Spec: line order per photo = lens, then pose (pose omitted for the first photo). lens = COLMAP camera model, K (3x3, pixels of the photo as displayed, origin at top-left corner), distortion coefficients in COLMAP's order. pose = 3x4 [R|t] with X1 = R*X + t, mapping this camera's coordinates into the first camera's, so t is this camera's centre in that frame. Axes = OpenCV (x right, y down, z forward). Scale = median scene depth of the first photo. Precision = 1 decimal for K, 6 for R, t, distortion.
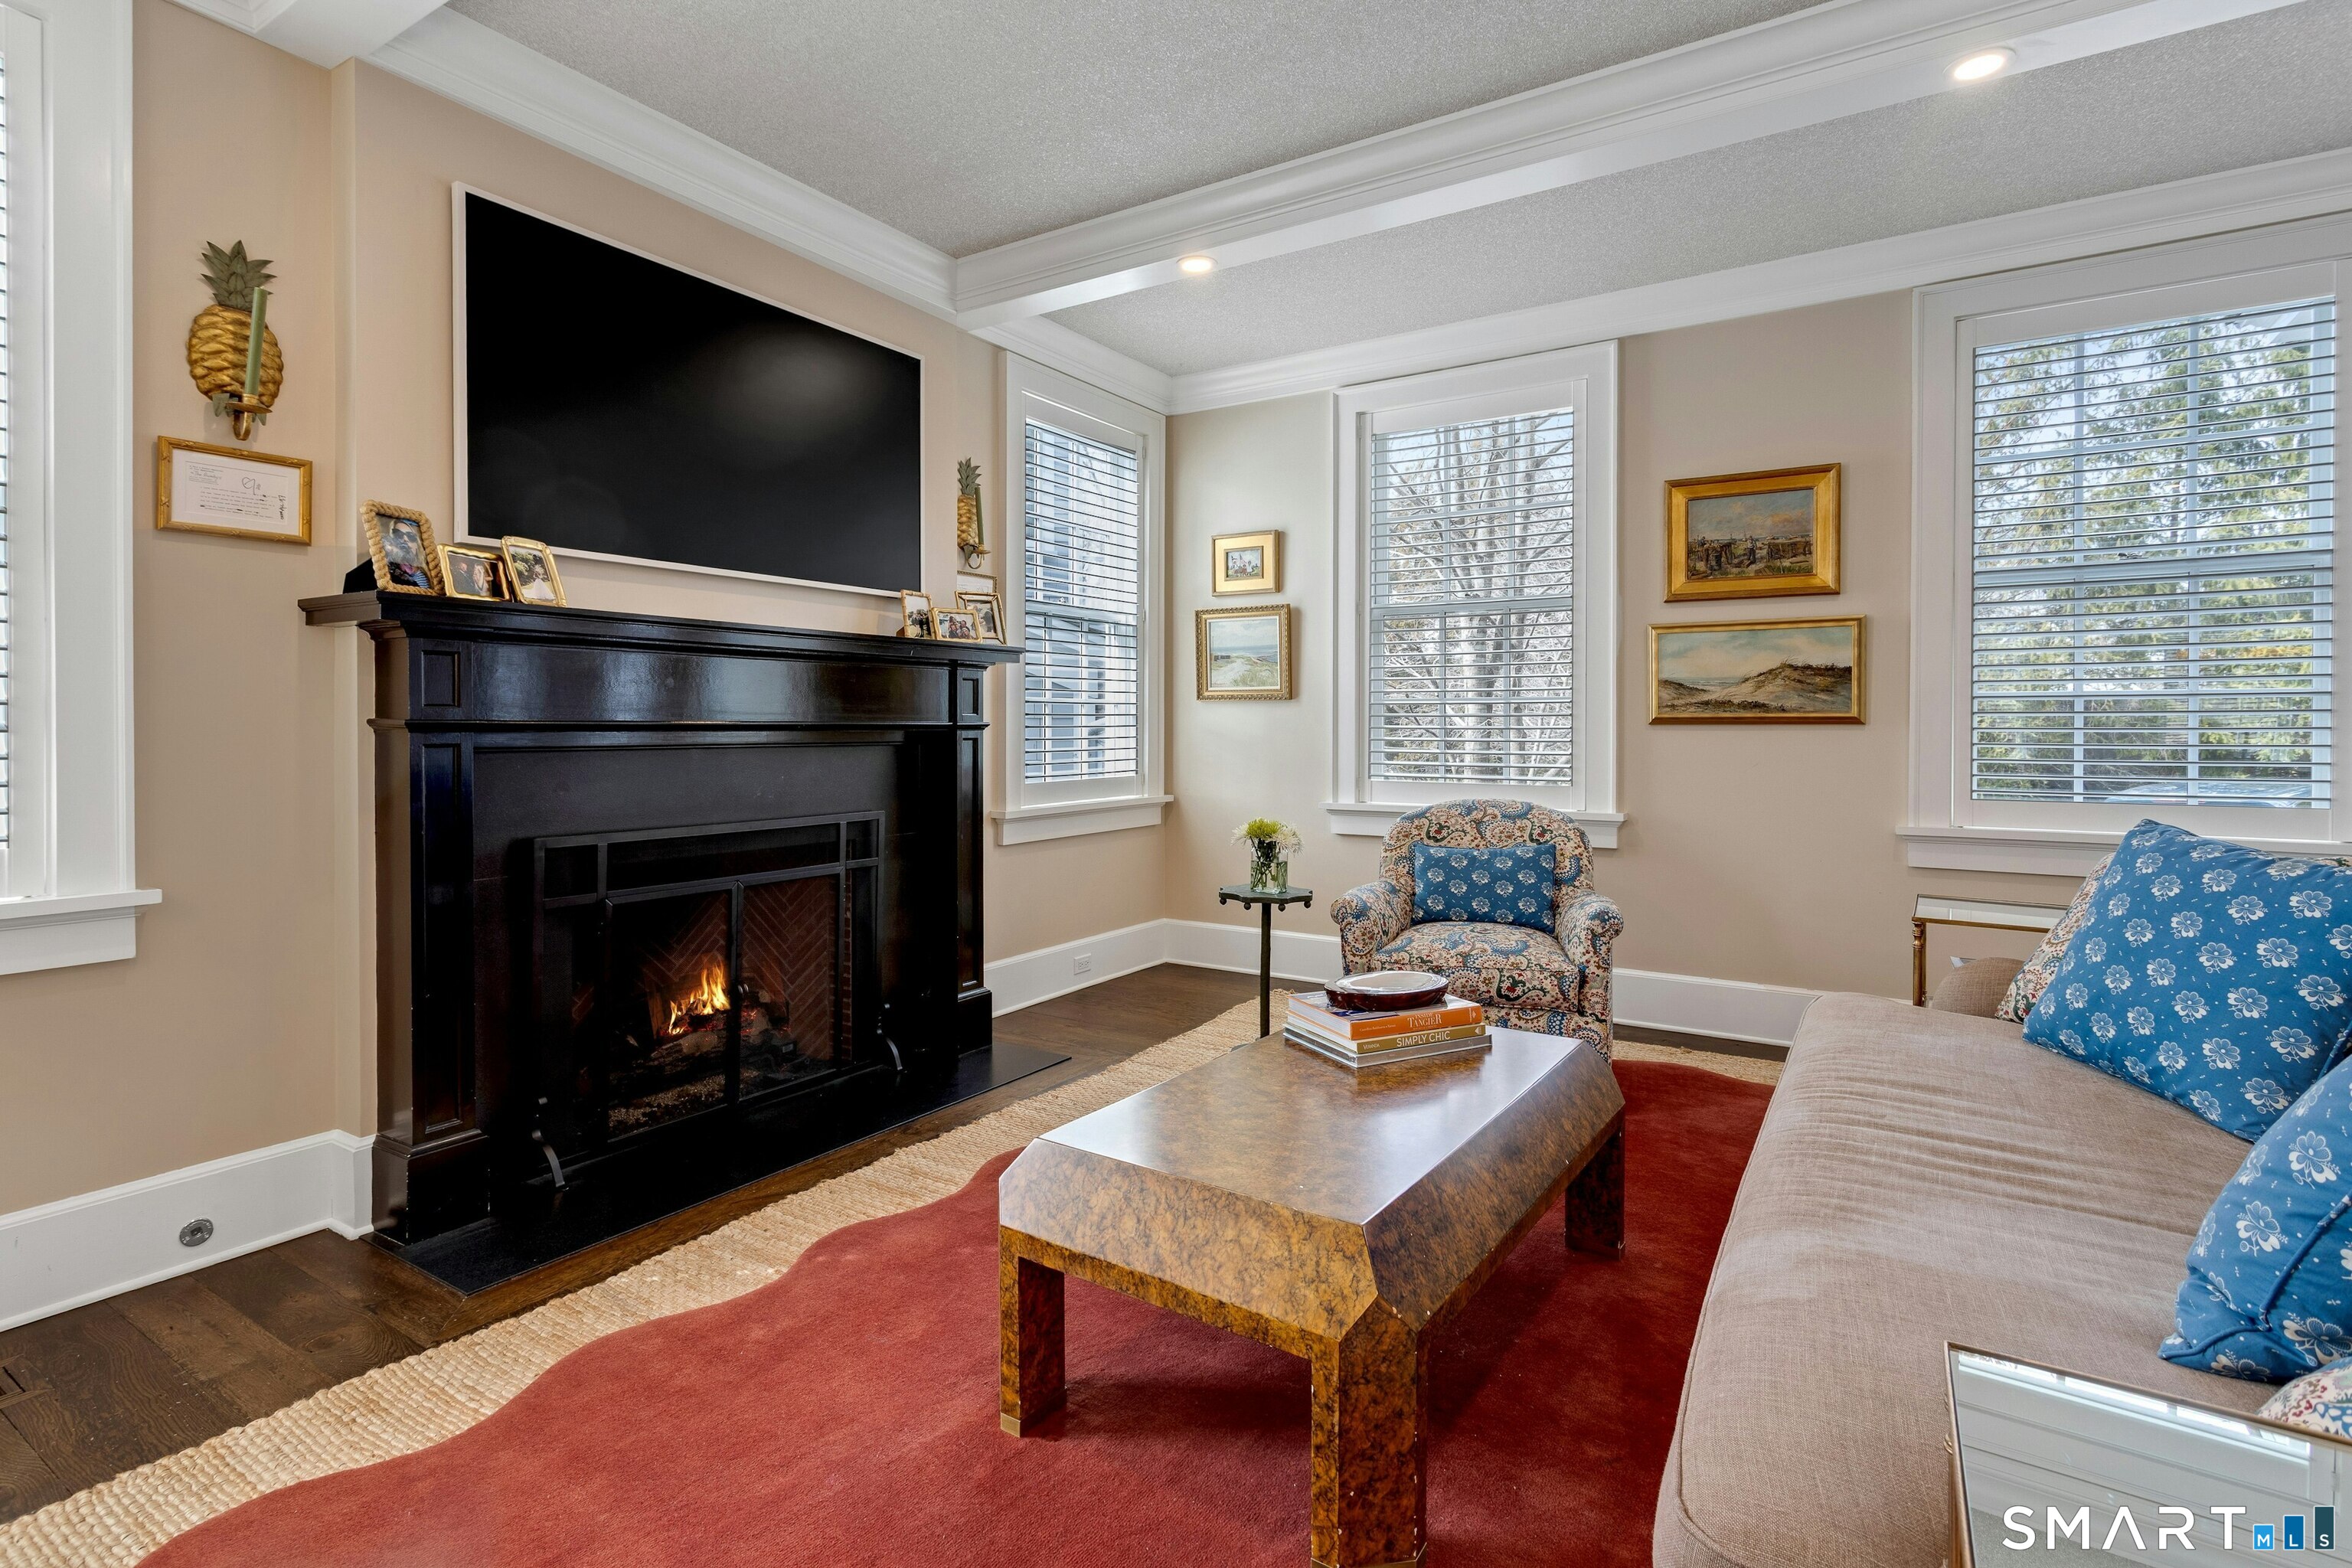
lens RADIAL K [[1117.5, 0, 1133.9], [0, 1117.5, 732.9], [0, 0, 1]] dist [-0.003203, 0.001313]
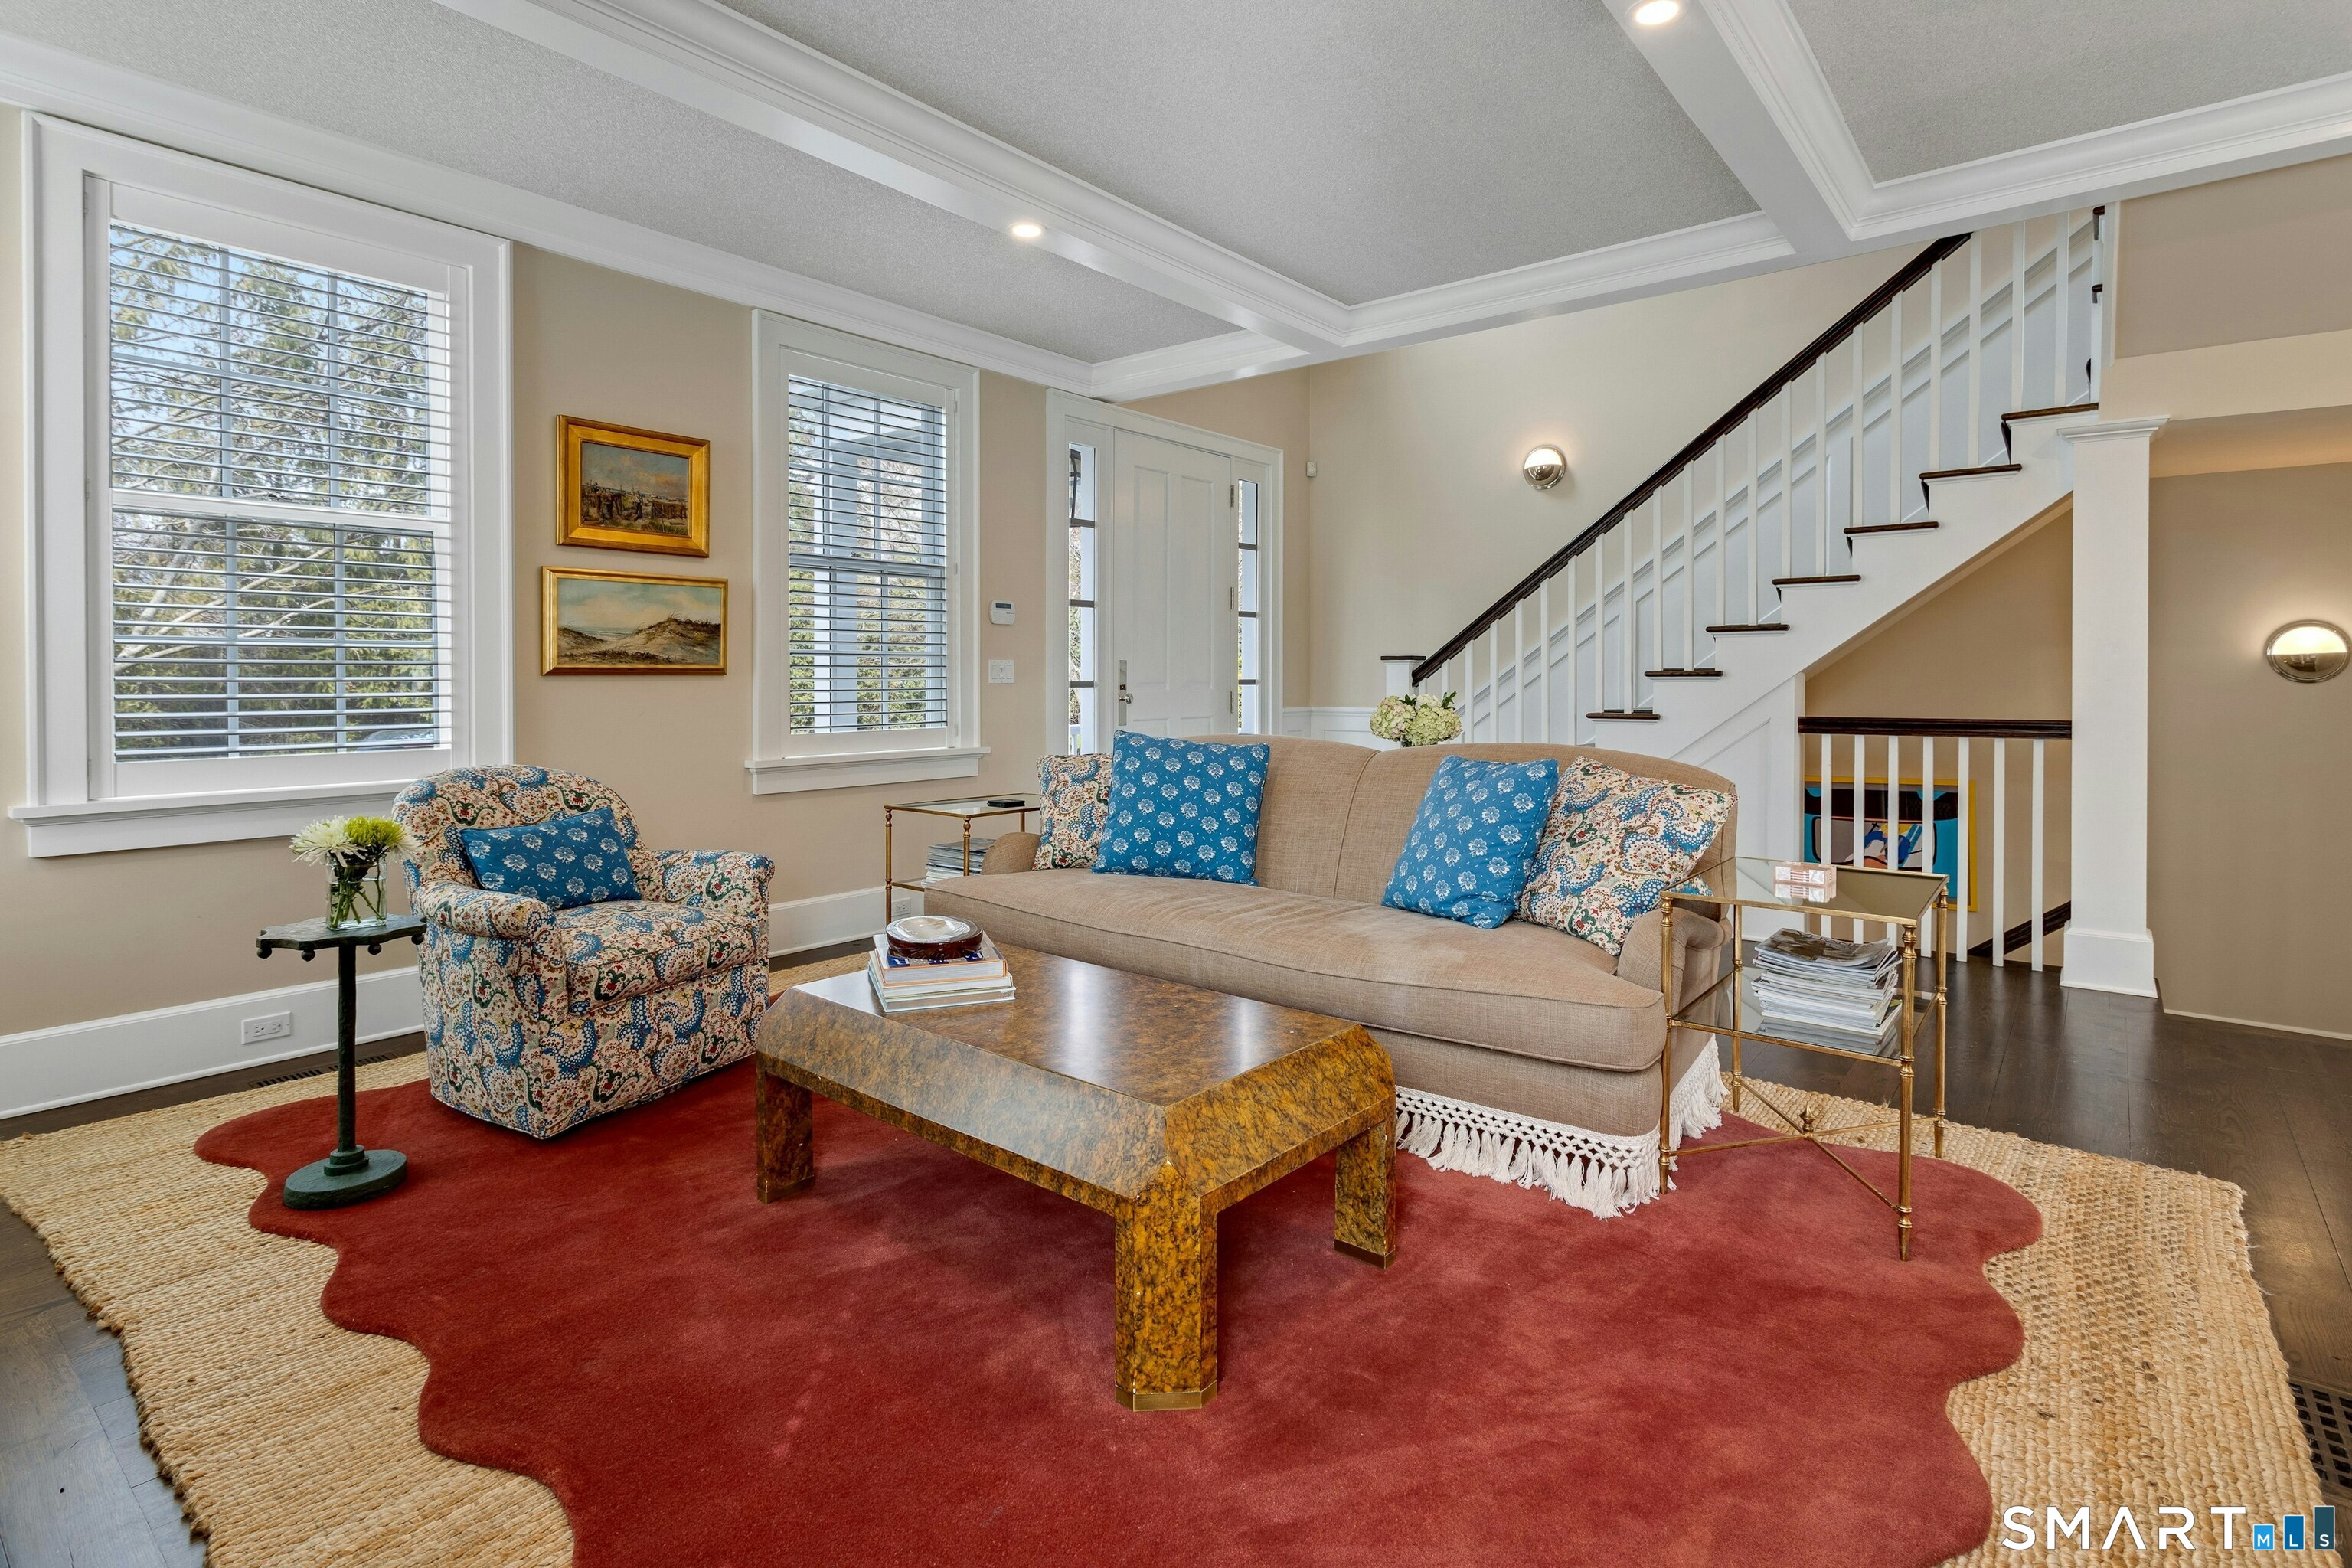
lens RADIAL K [[1173.6, 0, 1218.4], [0, 1173.6, 686.4], [0, 0, 1]] dist [-0.012259, -0.000194]
pose [[0.083453, -0.008645, 0.996474, -0.508510], [0.009341, 0.999925, 0.007893, -0.000929], [-0.996468, 0.008650, 0.083528, 0.411288]]
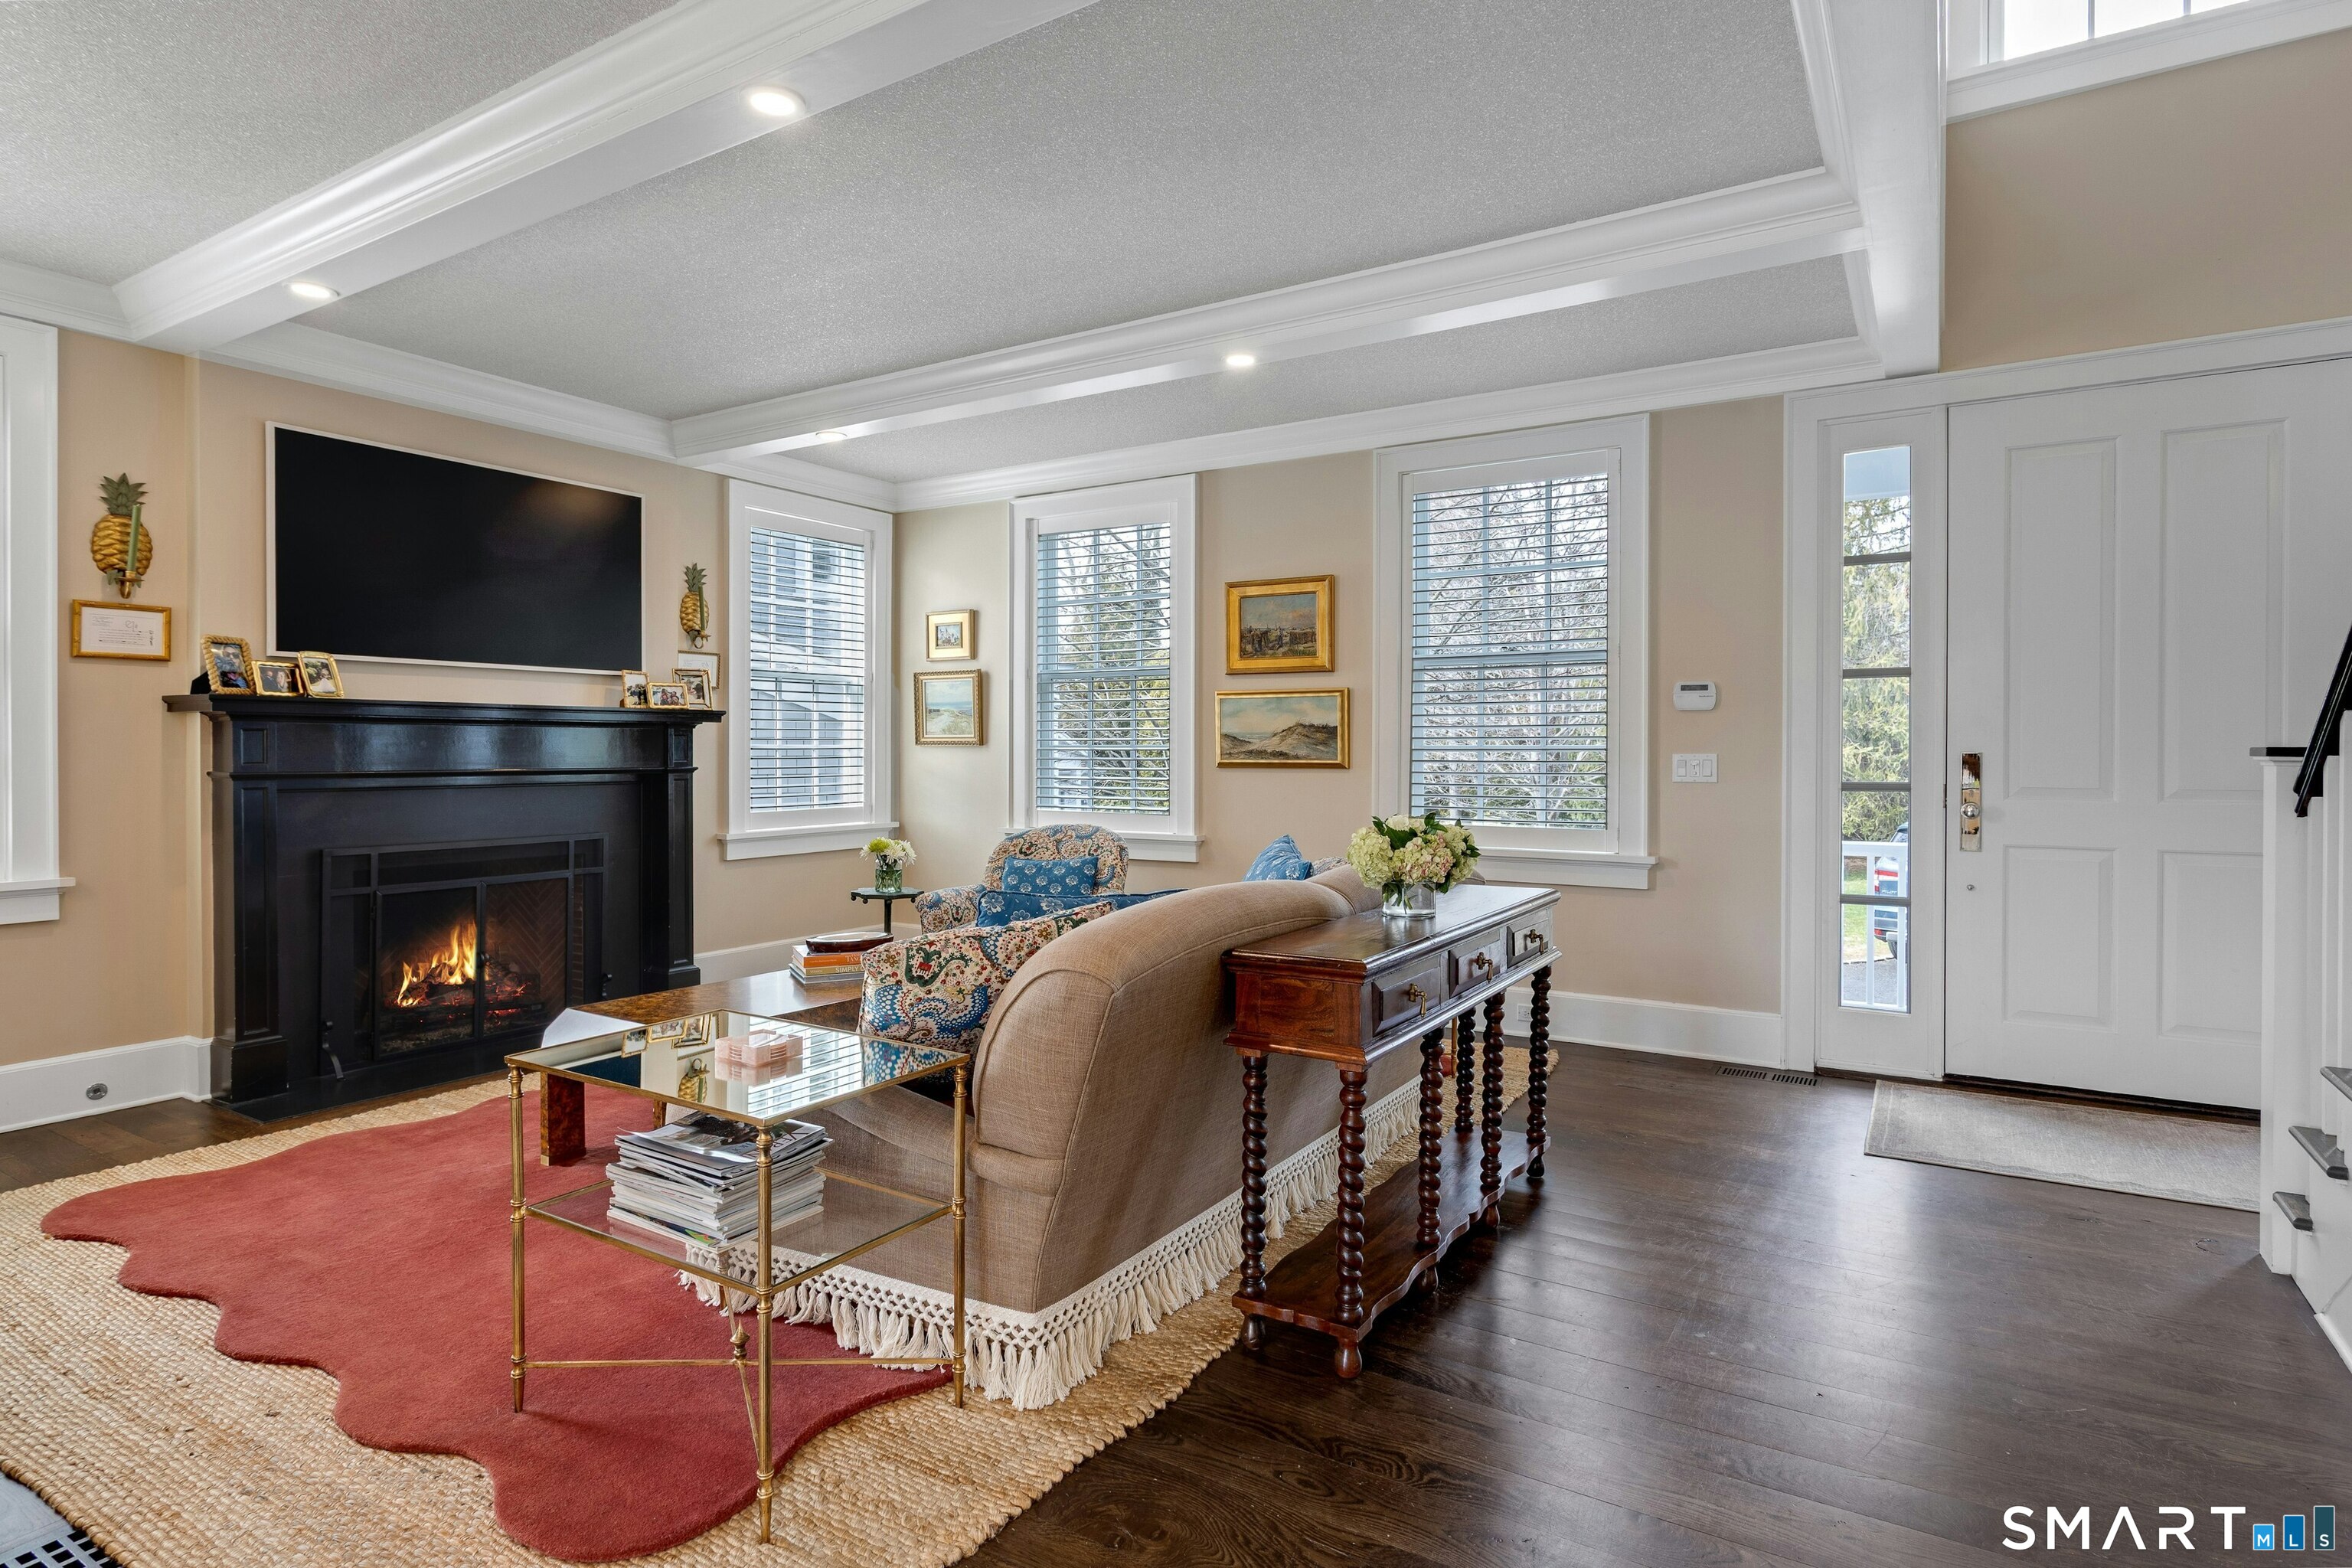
lens RADIAL K [[1199.6, 0, 1135.4], [0, 1199.6, 759.2], [0, 0, 1]] dist [-0.004878, 0.001465]
pose [[0.999841, 0.000434, 0.017848, 0.382471], [-0.000442, 1.000000, 0.000469, -0.020305], [-0.017848, -0.000476, 0.999841, -0.458771]]
